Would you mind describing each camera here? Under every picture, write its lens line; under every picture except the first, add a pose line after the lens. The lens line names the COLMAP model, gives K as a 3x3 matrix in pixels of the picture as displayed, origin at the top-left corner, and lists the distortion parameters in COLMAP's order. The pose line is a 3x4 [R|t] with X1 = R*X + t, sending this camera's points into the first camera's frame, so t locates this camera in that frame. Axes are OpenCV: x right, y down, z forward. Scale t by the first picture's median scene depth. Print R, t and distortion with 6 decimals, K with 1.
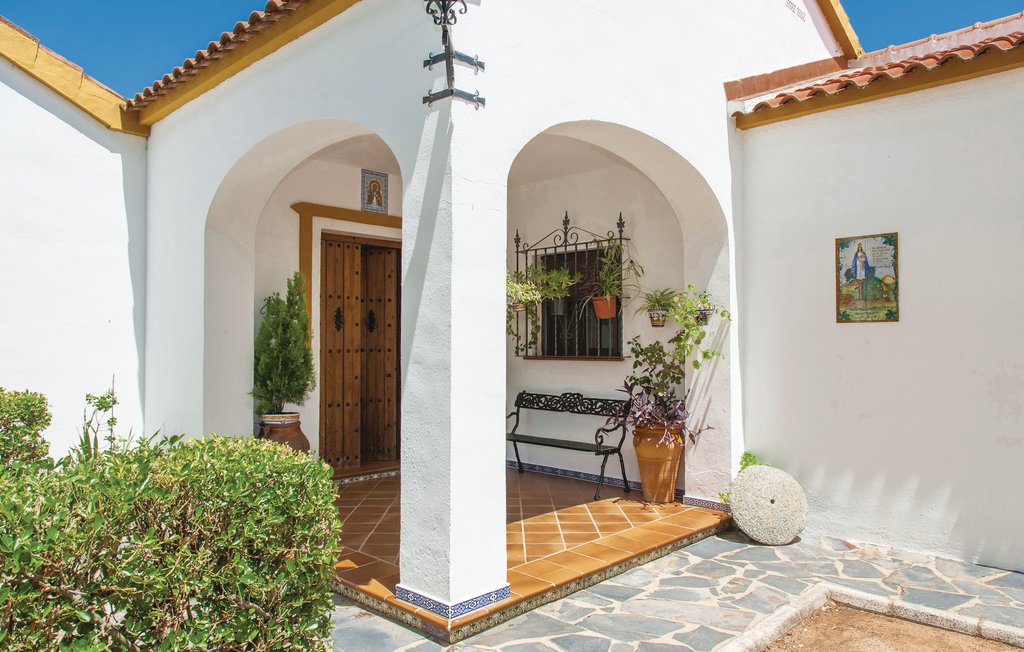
lens RADIAL K [[699.6, 0, 511.3], [0, 699.6, 327.4], [0, 0, 1]] dist [0.054743, 0.002636]
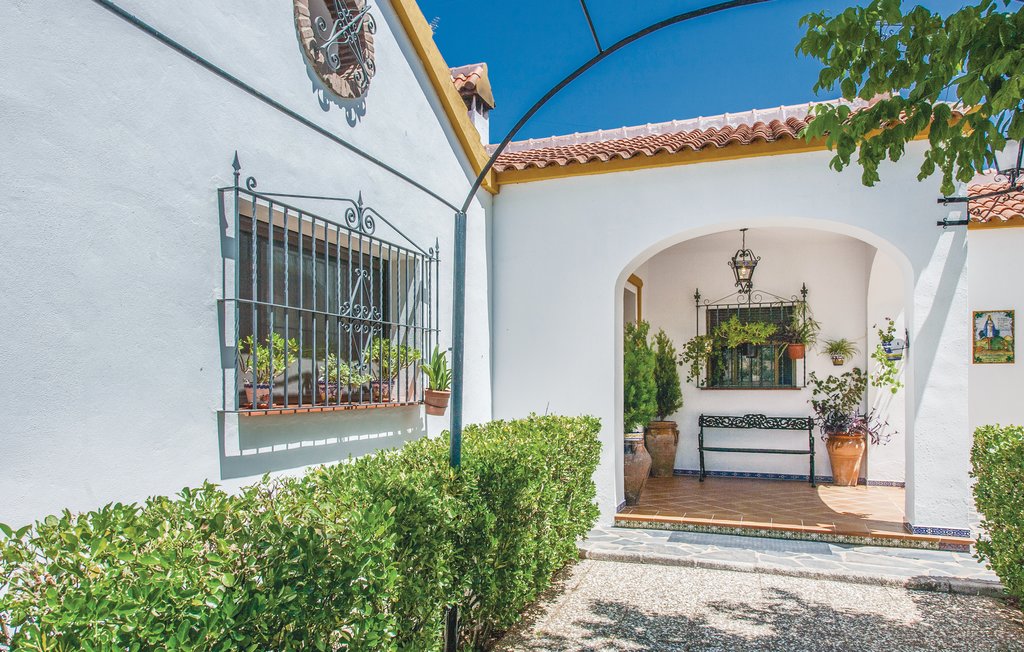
lens RADIAL K [[699.6, 0, 555.1], [0, 699.6, 376.1], [0, 0, 1]] dist [0.054743, 0.002636]
pose [[0.910133, 0.001472, 0.414315, -1.081206], [-0.007643, 0.999883, 0.013237, 0.007587], [-0.414247, -0.015214, 0.910037, -0.085433]]
